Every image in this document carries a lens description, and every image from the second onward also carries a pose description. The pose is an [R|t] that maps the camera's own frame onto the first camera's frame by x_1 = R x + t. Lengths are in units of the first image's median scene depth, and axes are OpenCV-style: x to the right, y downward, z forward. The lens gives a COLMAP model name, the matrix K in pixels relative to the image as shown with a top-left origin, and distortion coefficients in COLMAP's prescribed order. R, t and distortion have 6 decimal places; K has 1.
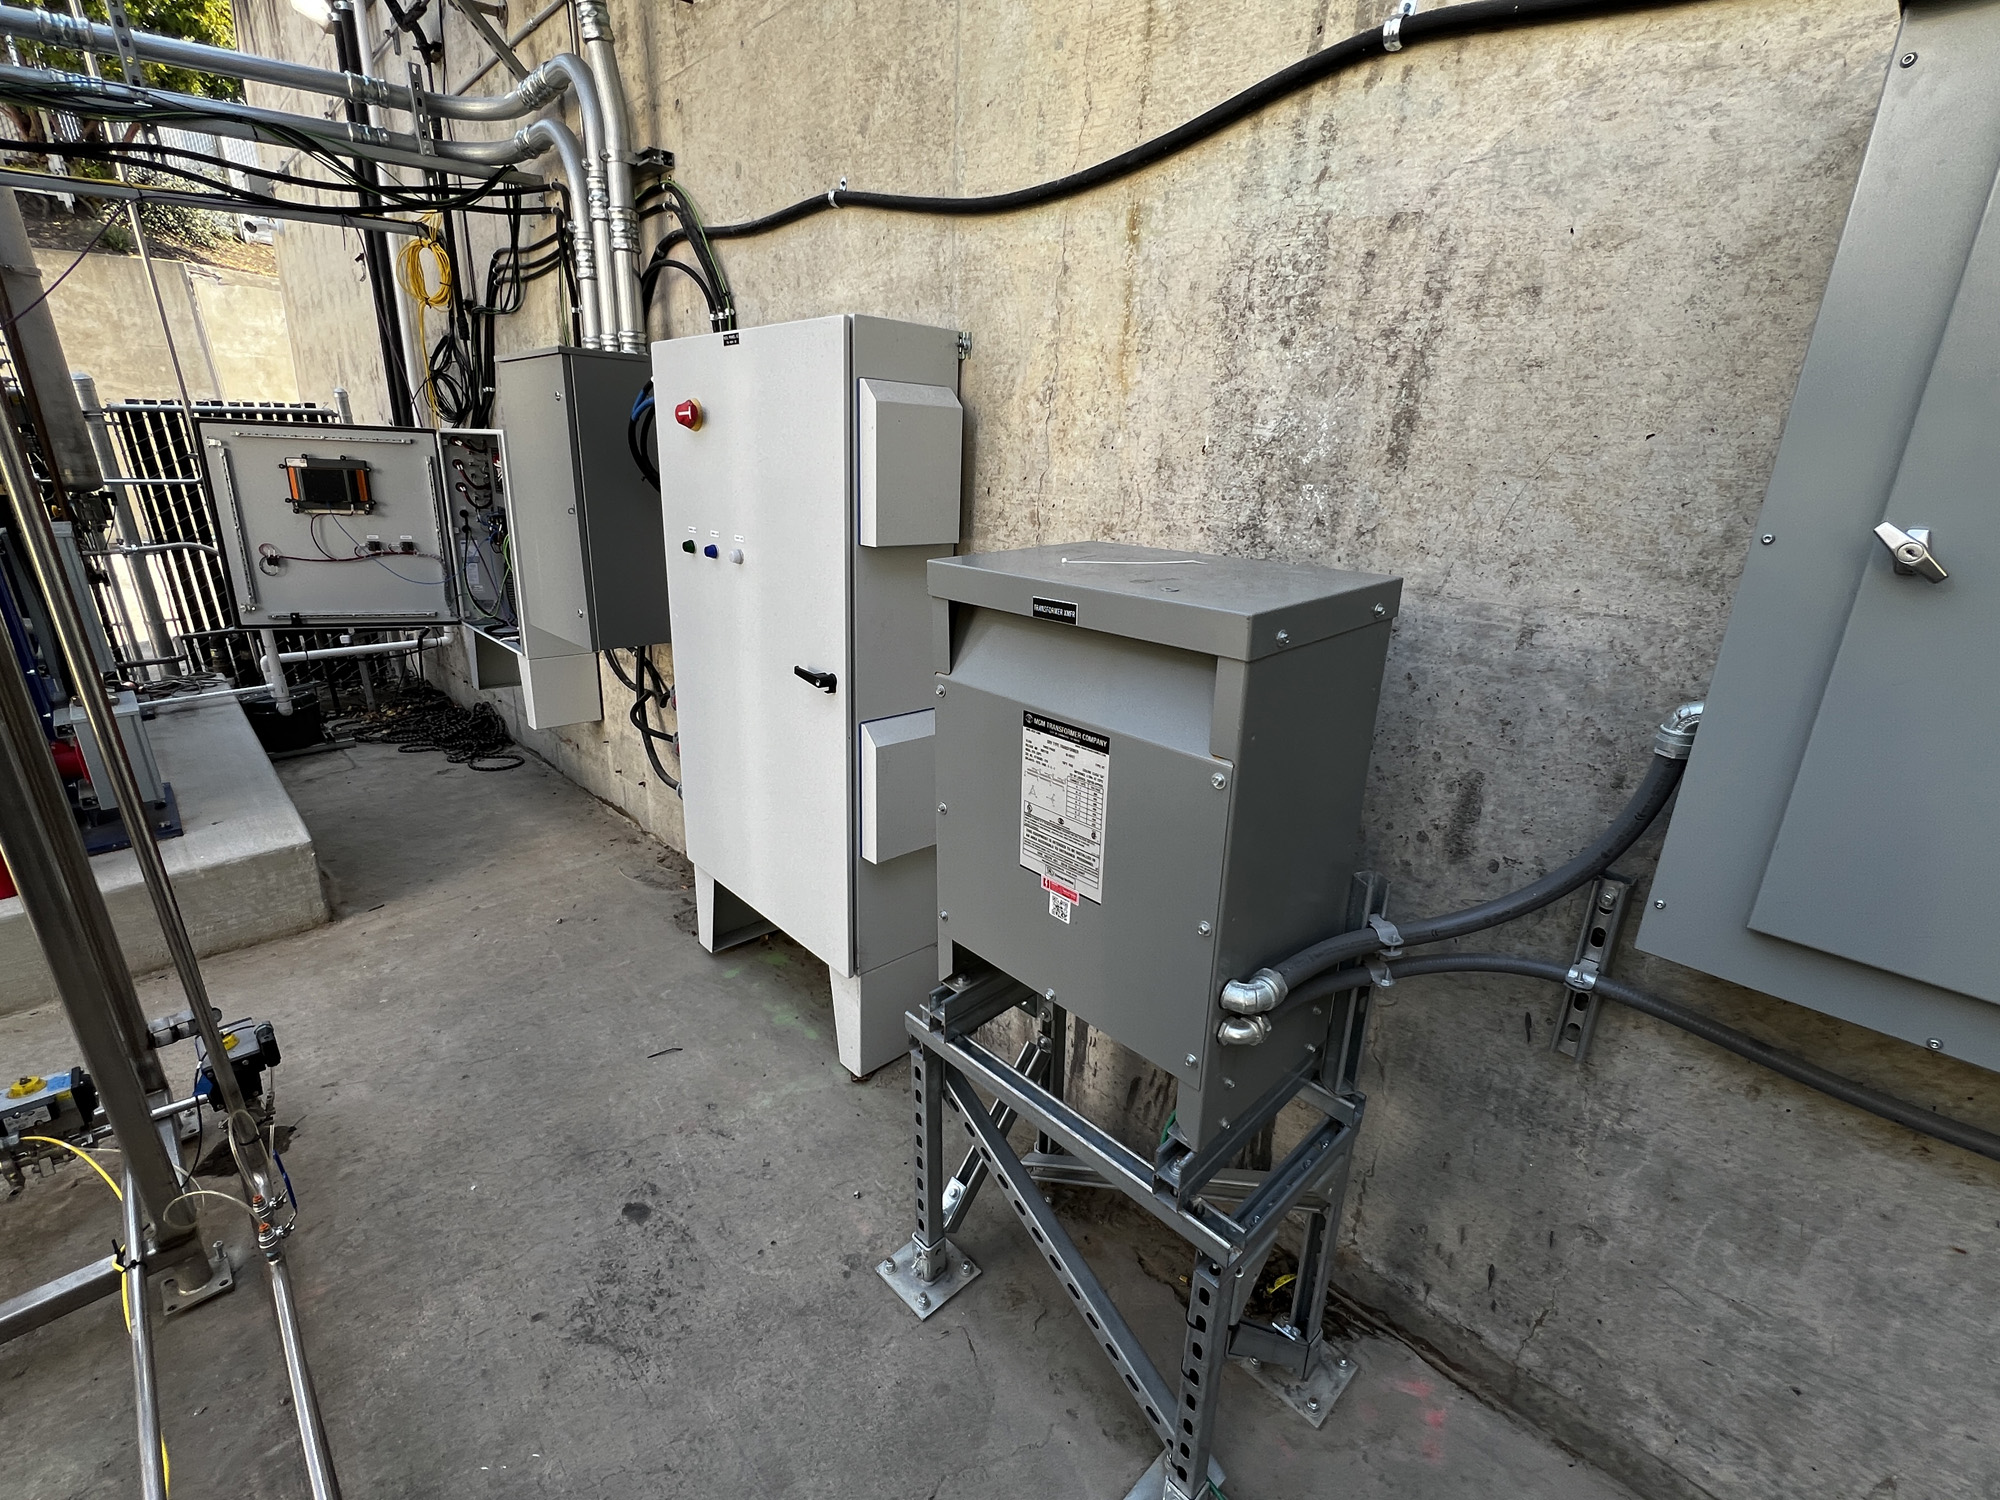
lens RADIAL K [[909.9, 0, 995.0], [0, 909.9, 751.0], [0, 0, 1]] dist [-0.001361, 0.000395]
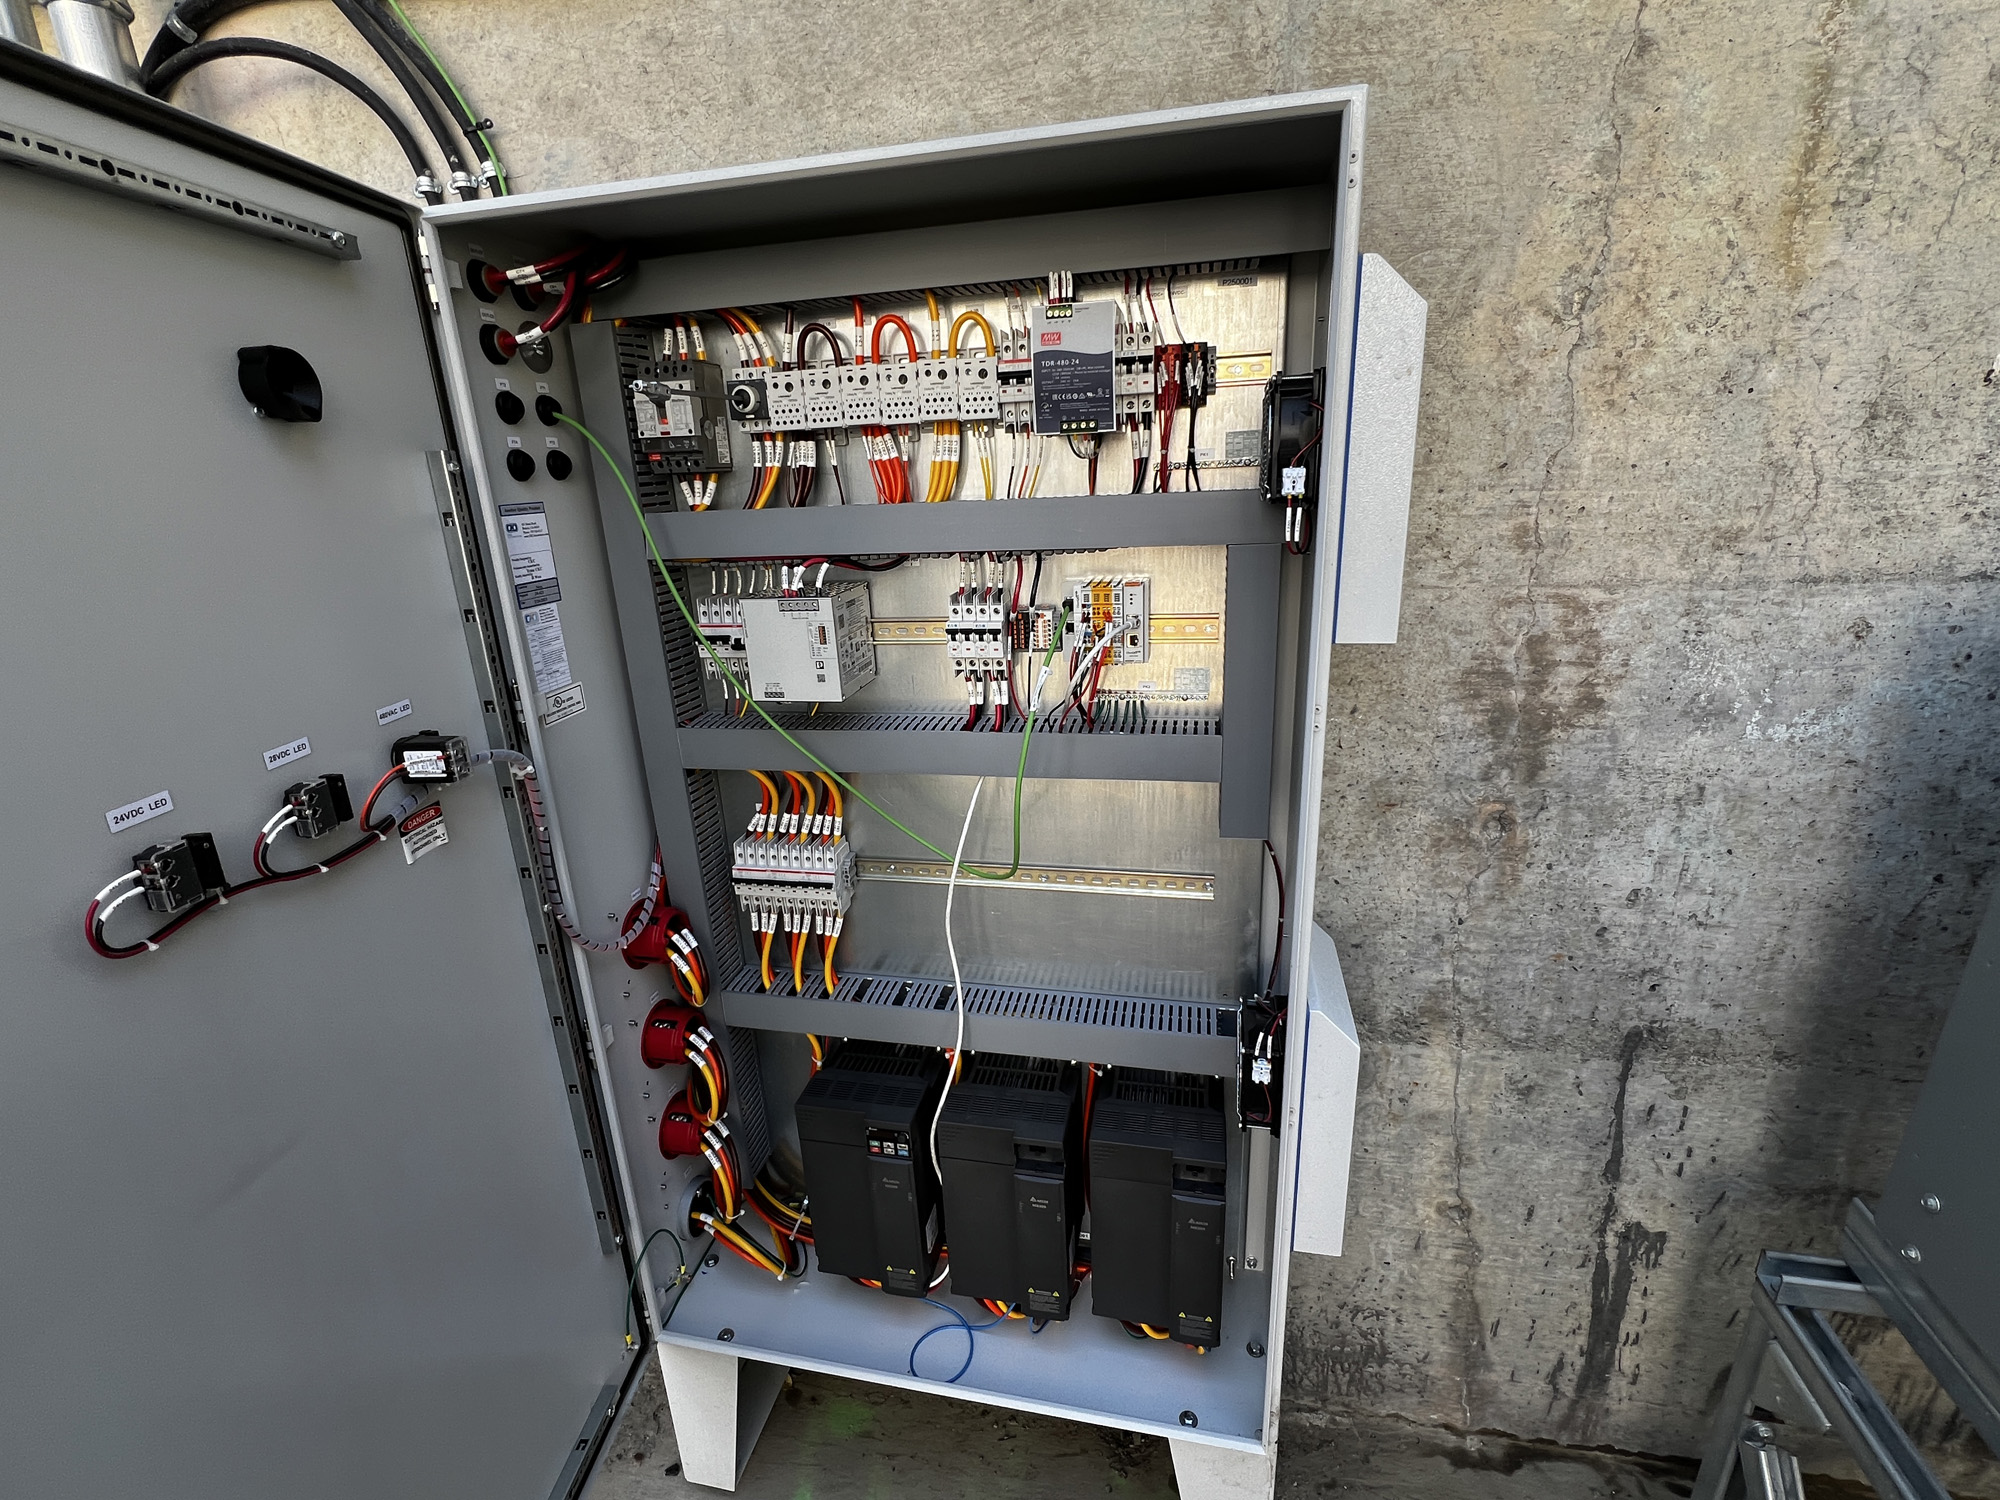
lens RADIAL K [[909.9, 0, 995.0], [0, 909.9, 751.0], [0, 0, 1]] dist [-0.001361, 0.000395]
pose [[0.823597, -0.241648, 0.513122, -0.571306], [0.244196, 0.967629, 0.063739, -0.266333], [-0.511914, 0.072807, 0.855946, 0.771291]]
